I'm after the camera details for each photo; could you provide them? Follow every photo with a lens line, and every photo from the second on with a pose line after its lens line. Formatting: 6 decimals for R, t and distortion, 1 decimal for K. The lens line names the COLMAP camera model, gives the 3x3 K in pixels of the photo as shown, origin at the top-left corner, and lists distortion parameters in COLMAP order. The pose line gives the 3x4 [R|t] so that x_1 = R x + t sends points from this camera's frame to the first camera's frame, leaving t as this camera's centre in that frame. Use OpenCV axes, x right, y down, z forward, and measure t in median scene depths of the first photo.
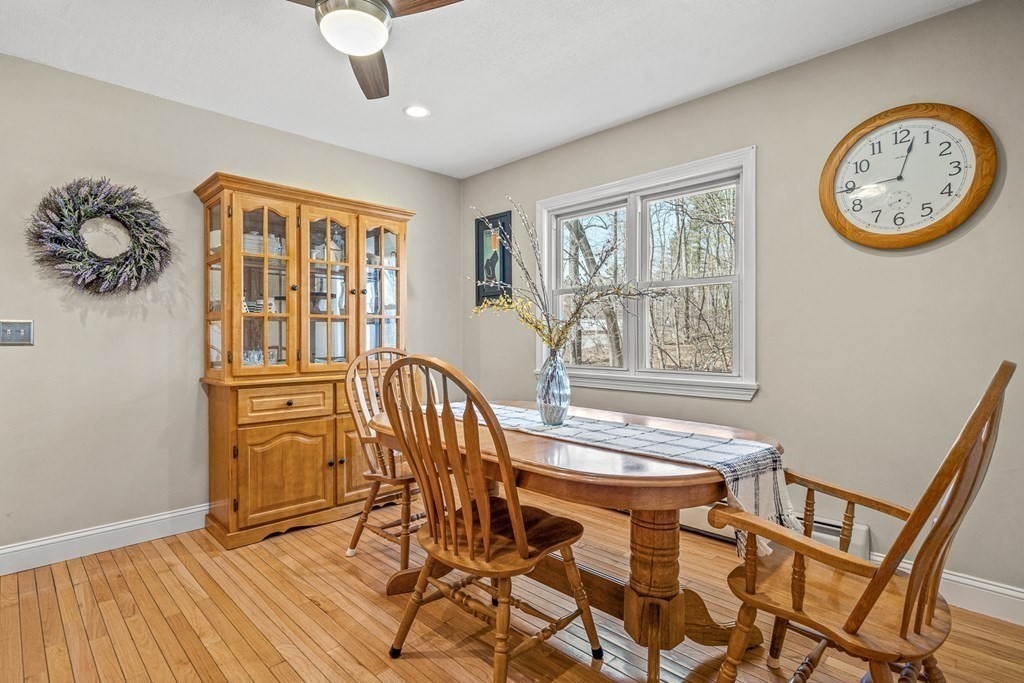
lens RADIAL K [[525.1, 0, 512.6], [0, 525.1, 335.4], [0, 0, 1]] dist [0.024998, -0.001042]
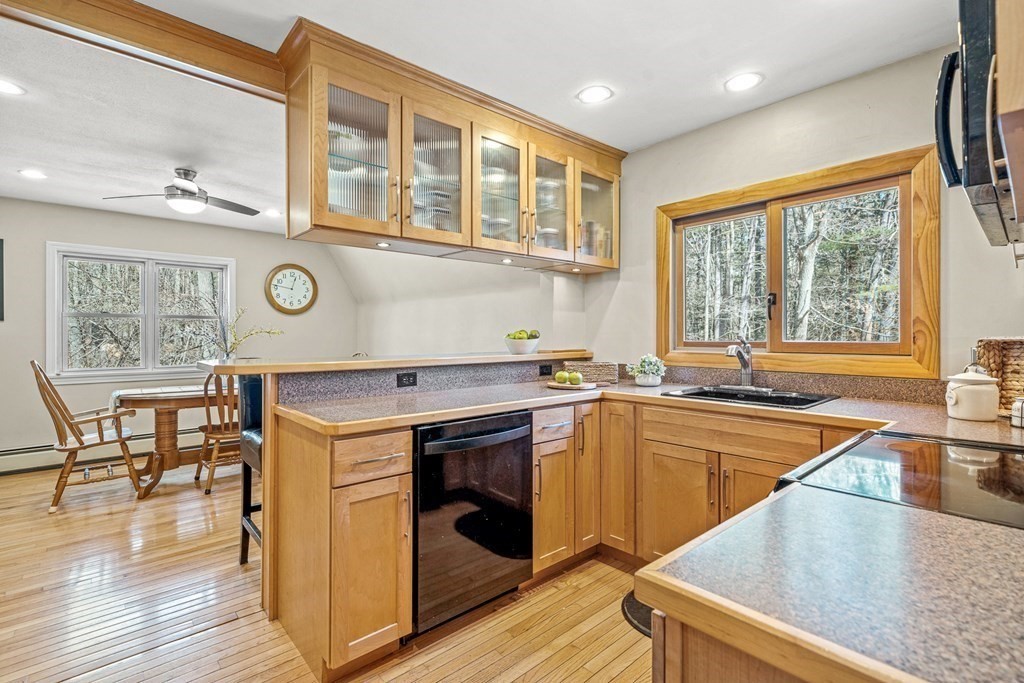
lens RADIAL K [[472.8, 0, 512.6], [0, 472.8, 334.4], [0, 0, 1]] dist [0.001823, -0.000185]
pose [[0.037510, 0.005984, 0.999278, -1.440818], [0.000592, 0.999982, -0.006010, -0.034028], [-0.999296, 0.000817, 0.037506, -0.213753]]
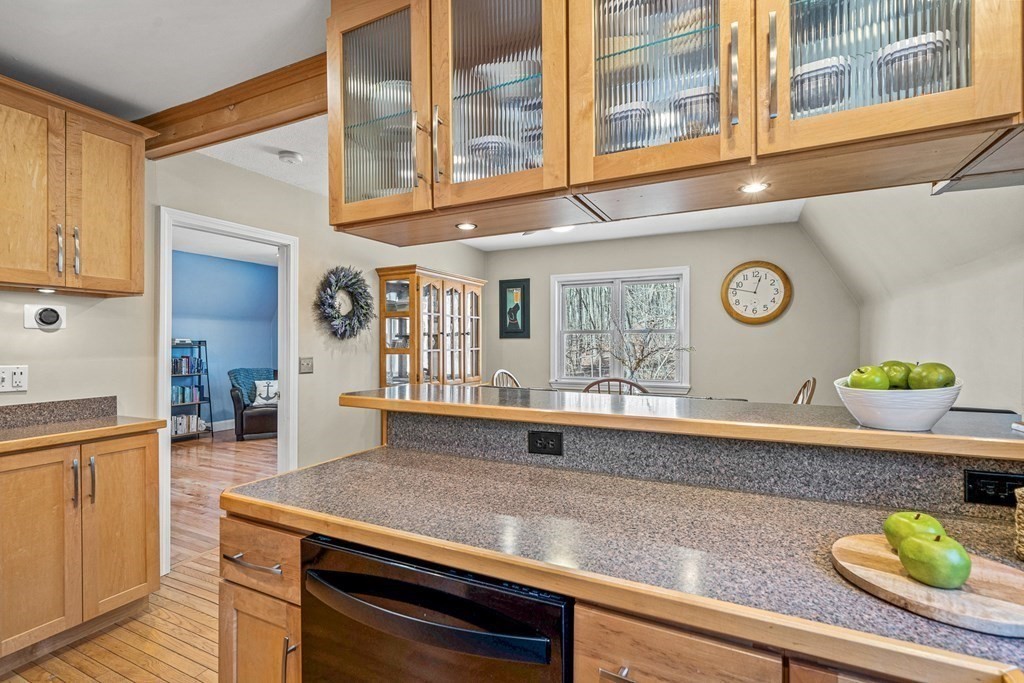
lens RADIAL K [[480.7, 0, 512.0], [0, 480.7, 341.5], [0, 0, 1]] dist [-0.001730, -0.000051]
pose [[0.944838, 0.004552, 0.327507, -0.754295], [-0.003583, 0.999987, -0.003560, -0.065515], [-0.327519, 0.002190, 0.944842, -0.480046]]
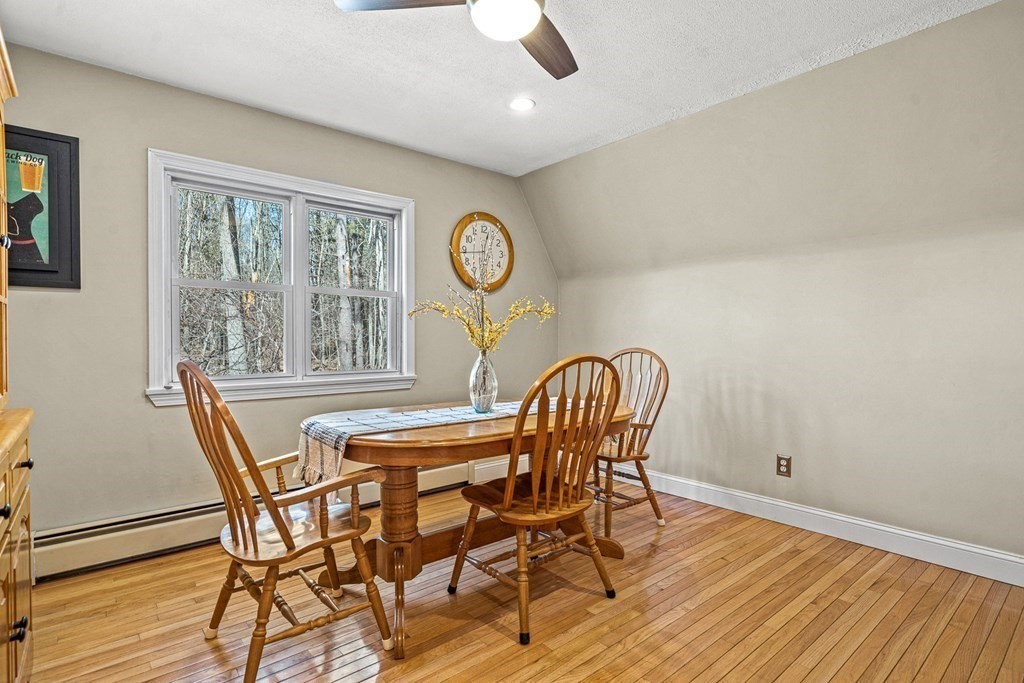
lens RADIAL K [[509.2, 0, 511.9], [0, 509.2, 345.0], [0, 0, 1]] dist [0.000023, -0.000144]
pose [[0.083589, 0.000876, 0.996500, -0.813256], [0.008351, 0.999964, -0.001580, 0.017053], [-0.996465, 0.008453, 0.083579, 0.641804]]
